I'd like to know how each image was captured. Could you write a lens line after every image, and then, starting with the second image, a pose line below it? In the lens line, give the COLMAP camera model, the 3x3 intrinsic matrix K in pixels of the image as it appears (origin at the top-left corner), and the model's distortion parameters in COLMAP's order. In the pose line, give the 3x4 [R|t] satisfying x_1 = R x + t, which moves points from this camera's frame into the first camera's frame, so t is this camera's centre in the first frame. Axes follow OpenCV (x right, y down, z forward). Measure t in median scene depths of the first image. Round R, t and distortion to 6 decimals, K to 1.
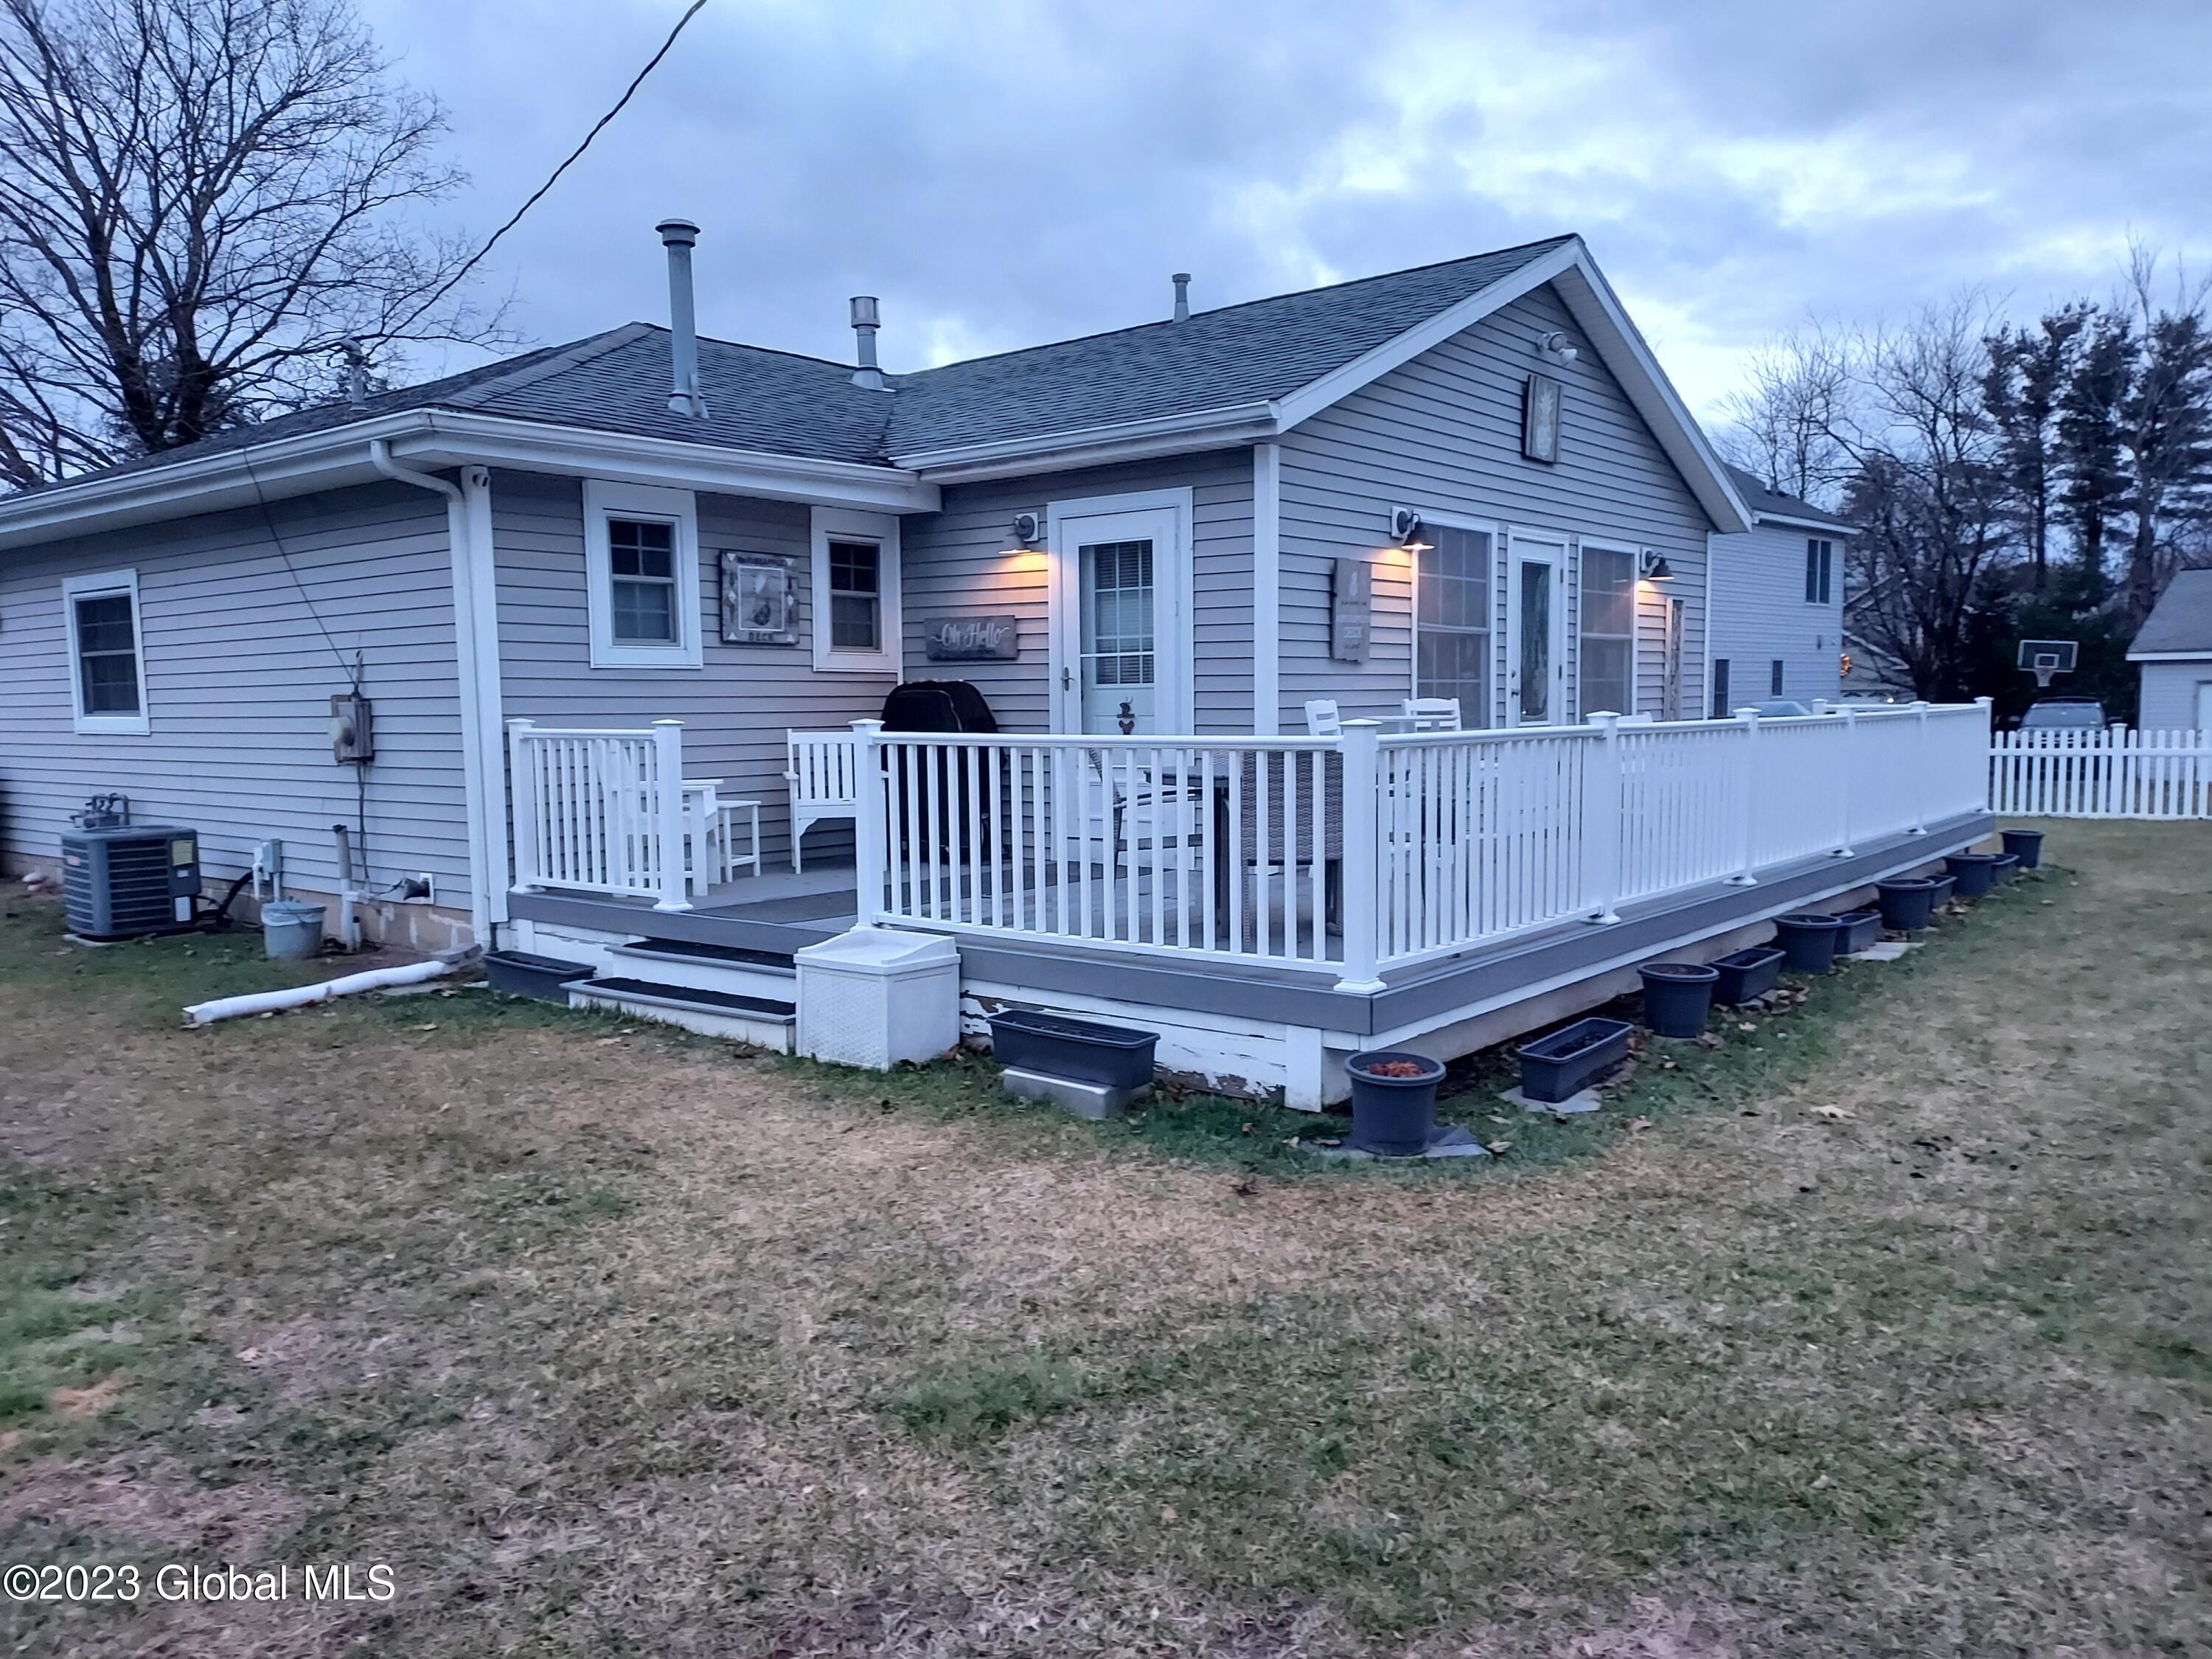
lens RADIAL K [[1586.3, 0, 1090.1], [0, 1586.3, 840.4], [0, 0, 1]] dist [0.041737, -0.030044]
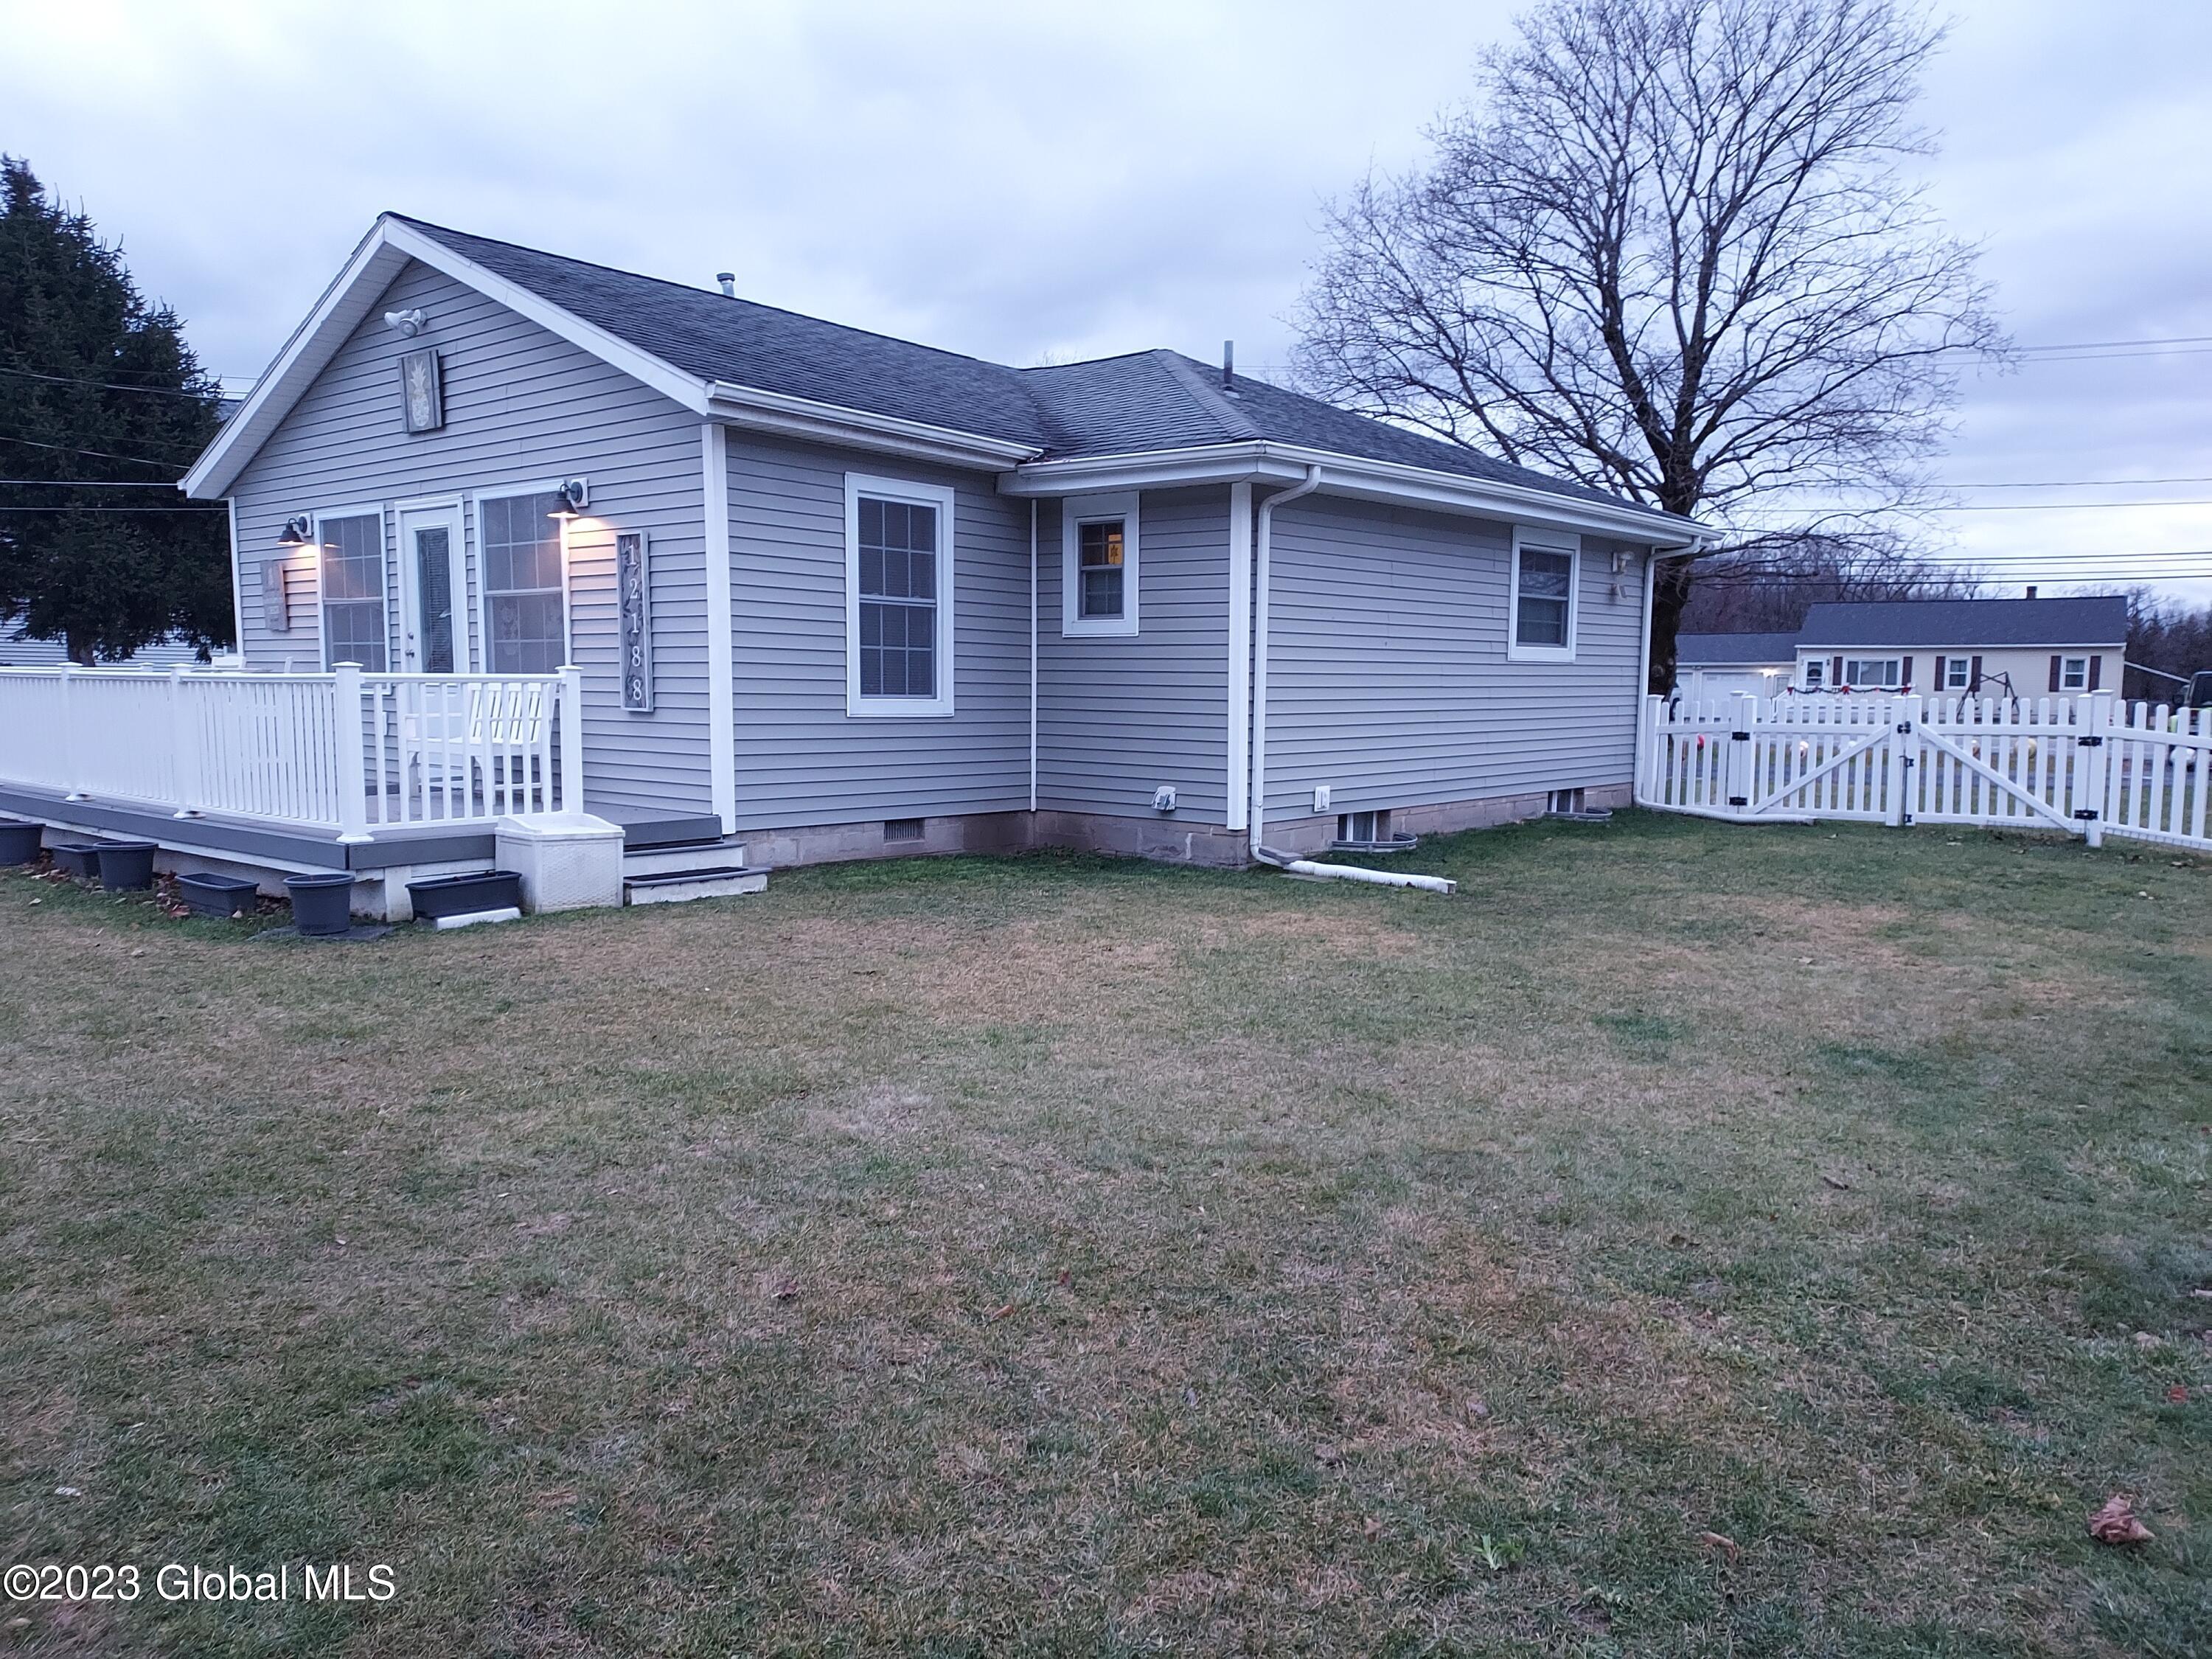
lens RADIAL K [[1586.3, 0, 1128.0], [0, 1586.3, 843.0], [0, 0, 1]] dist [0.041737, -0.030044]
pose [[-0.003098, 0.108710, -0.994069, 1.506961], [-0.104418, 0.988604, 0.108438, -0.147316], [0.994529, 0.104135, 0.008289, 1.642641]]
